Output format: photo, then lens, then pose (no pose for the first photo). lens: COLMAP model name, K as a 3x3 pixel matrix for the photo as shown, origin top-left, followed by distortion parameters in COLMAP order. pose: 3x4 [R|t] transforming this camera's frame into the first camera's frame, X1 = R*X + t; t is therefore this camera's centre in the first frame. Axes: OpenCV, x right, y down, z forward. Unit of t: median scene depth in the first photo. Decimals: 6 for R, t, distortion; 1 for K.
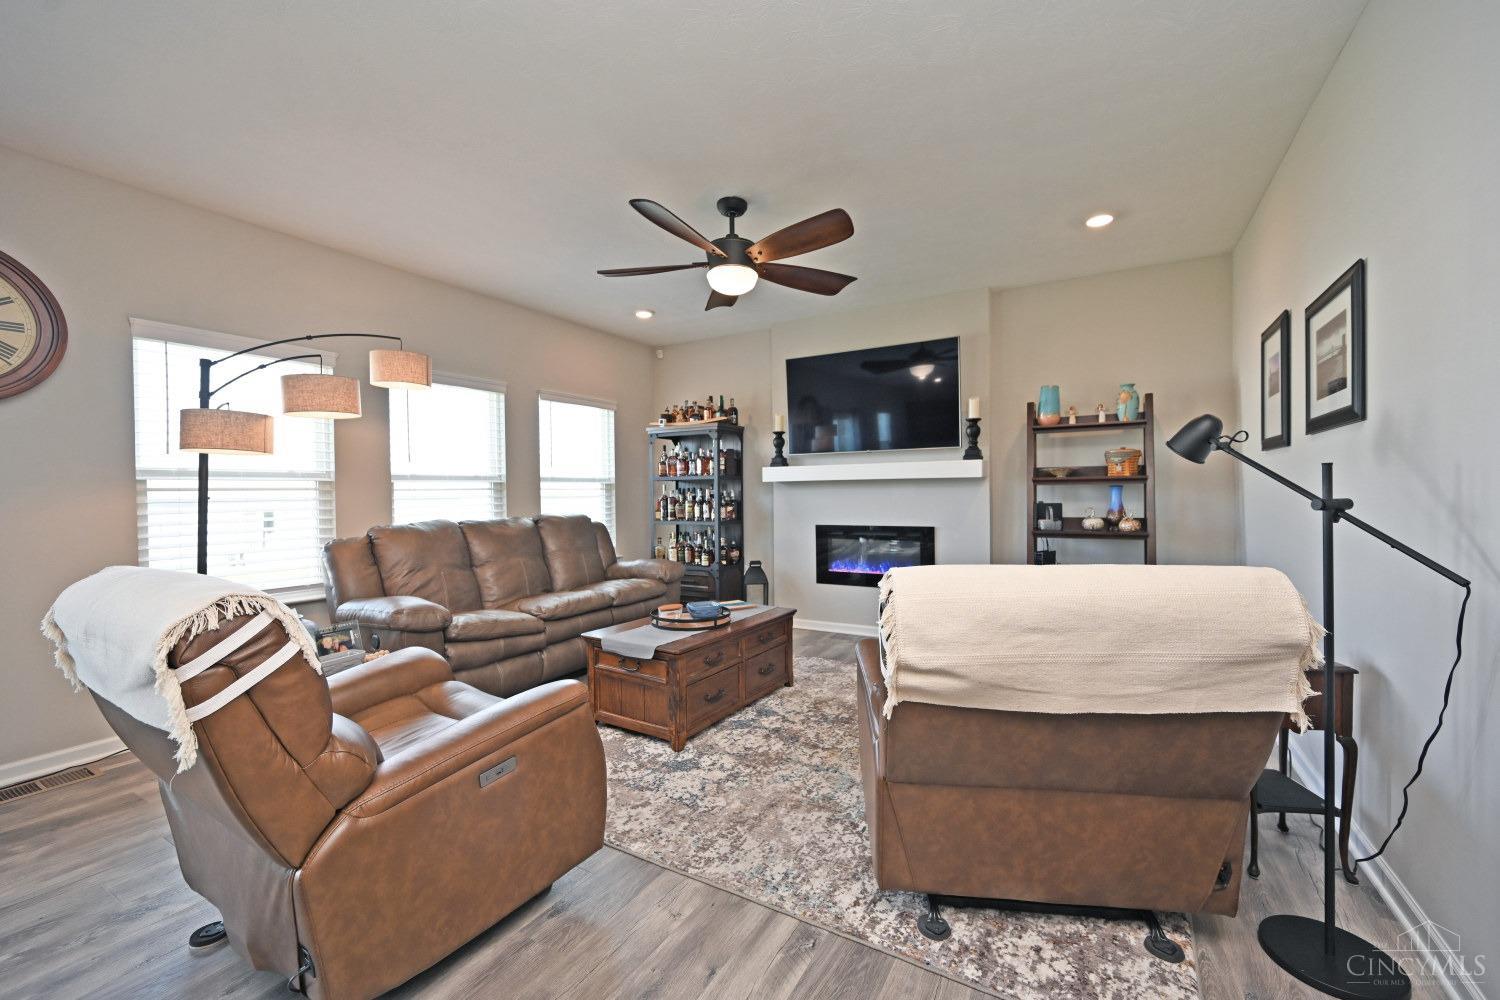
lens RADIAL K [[609.0, 0, 753.6], [0, 609.0, 497.8], [0, 0, 1]] dist [0.001961, 0.000228]
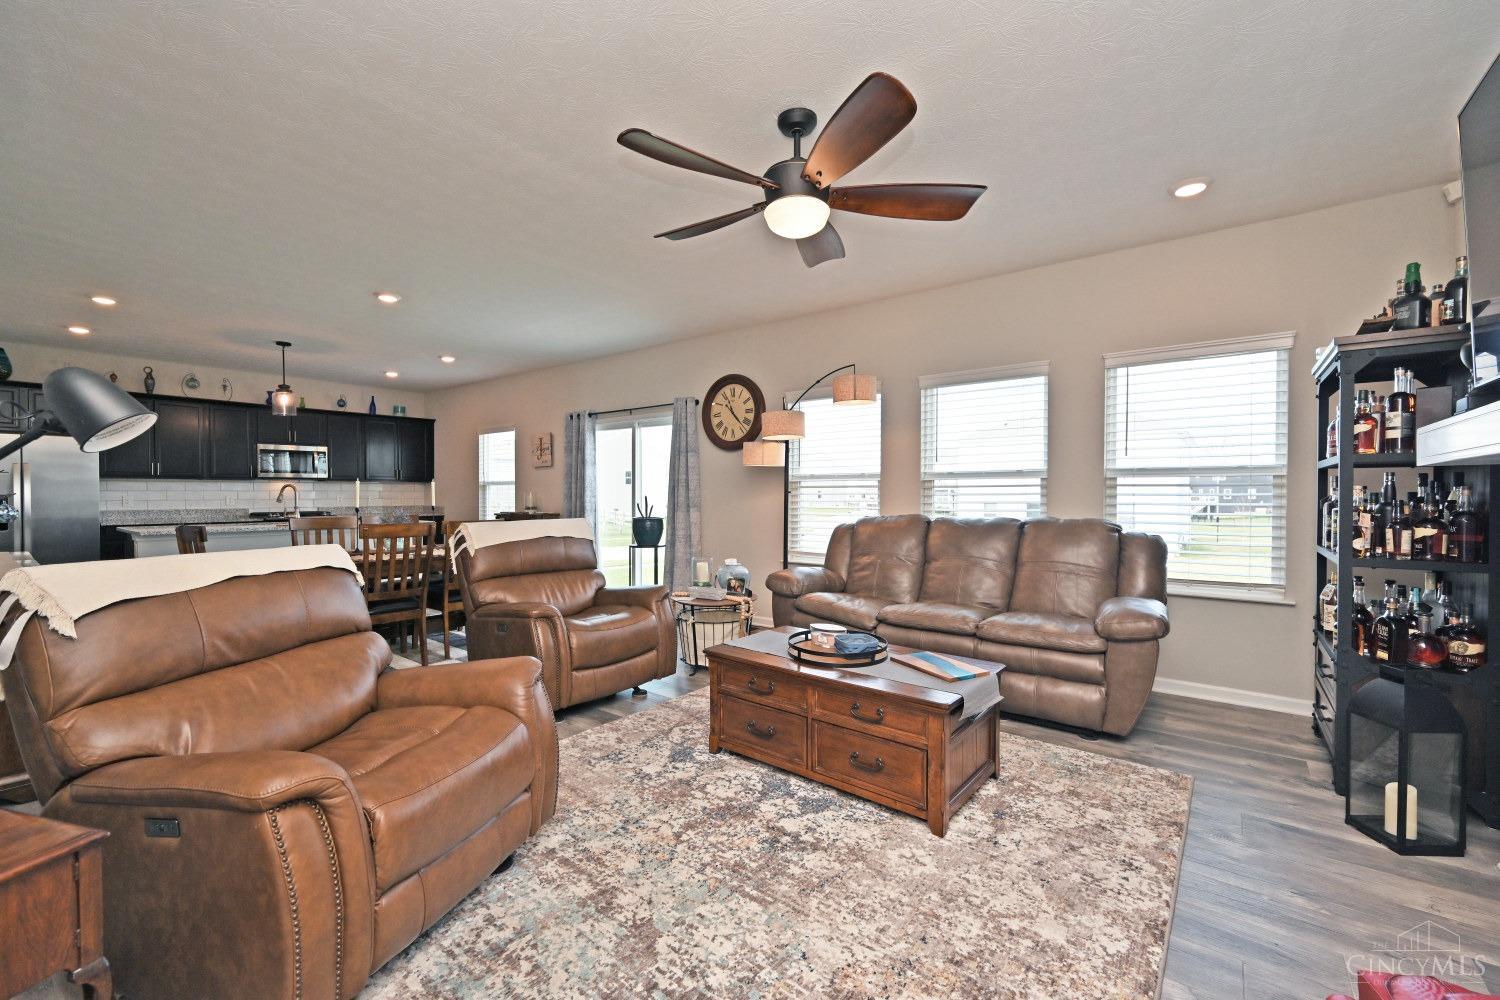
lens RADIAL K [[620.1, 0, 752.5], [0, 620.1, 501.0], [0, 0, 1]] dist [-0.000518, -0.000276]
pose [[-0.134060, 0.023996, -0.990683, 0.593579], [-0.007244, 0.999656, 0.025193, -0.013996], [0.990947, 0.010553, -0.133840, 0.824580]]
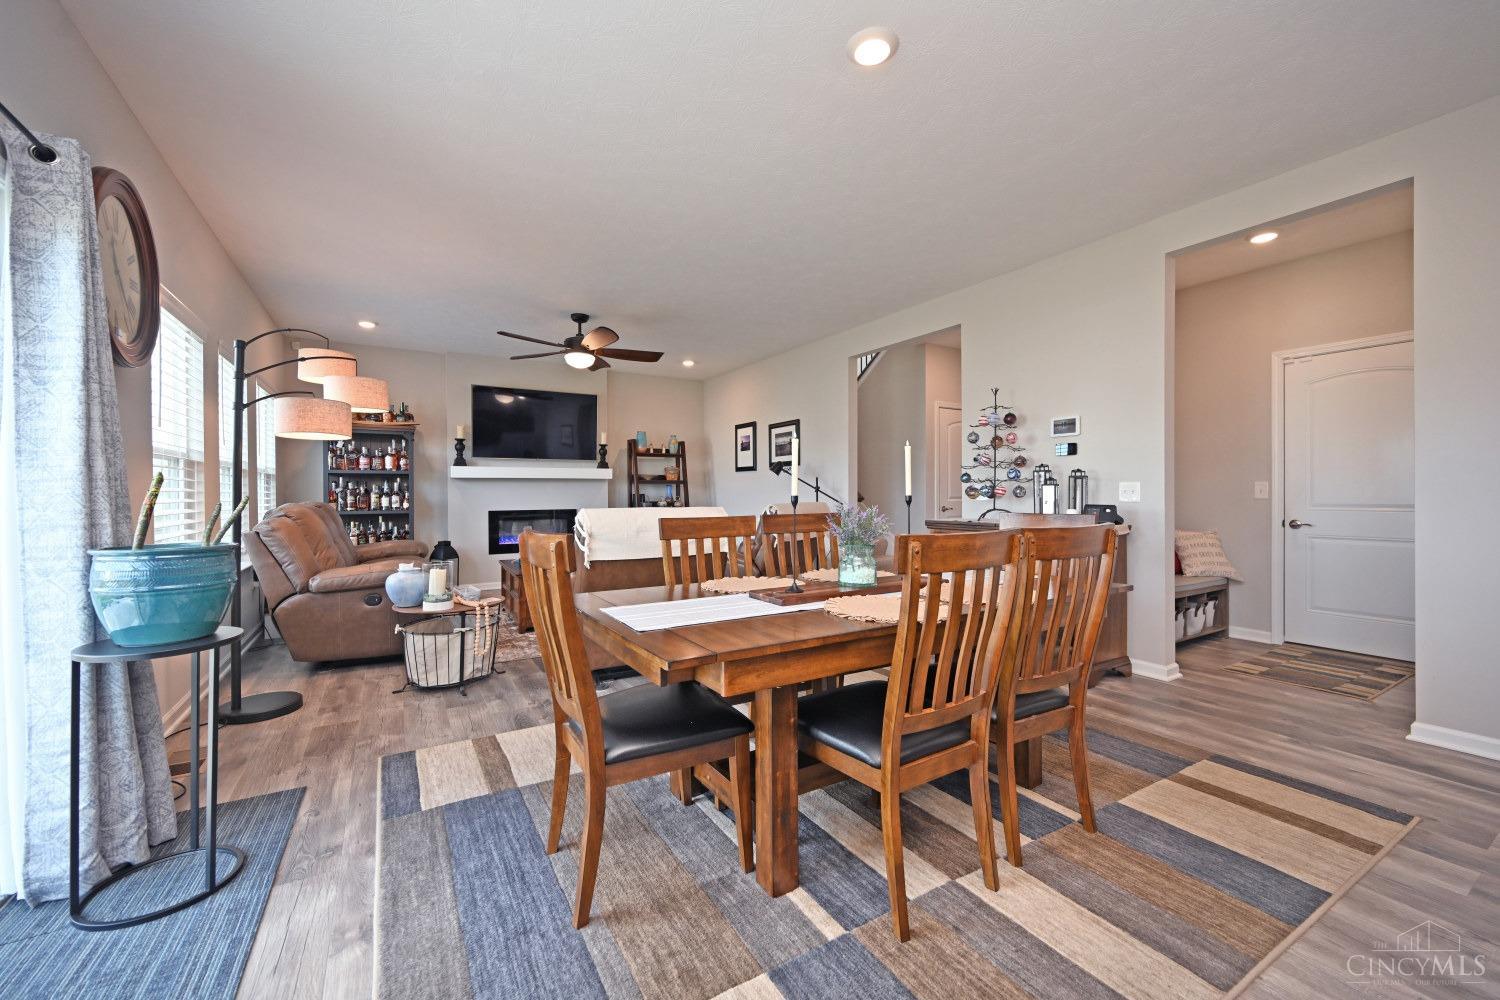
lens RADIAL K [[587.7, 0, 750.0], [0, 587.7, 500.0], [0, 0, 1]] dist [0.000304, 0.000084]
pose [[0.480888, -0.002035, 0.876779, -0.981402], [0.007059, 0.999974, -0.001551, 0.034270], [-0.876753, 0.006935, 0.480890, -0.165818]]
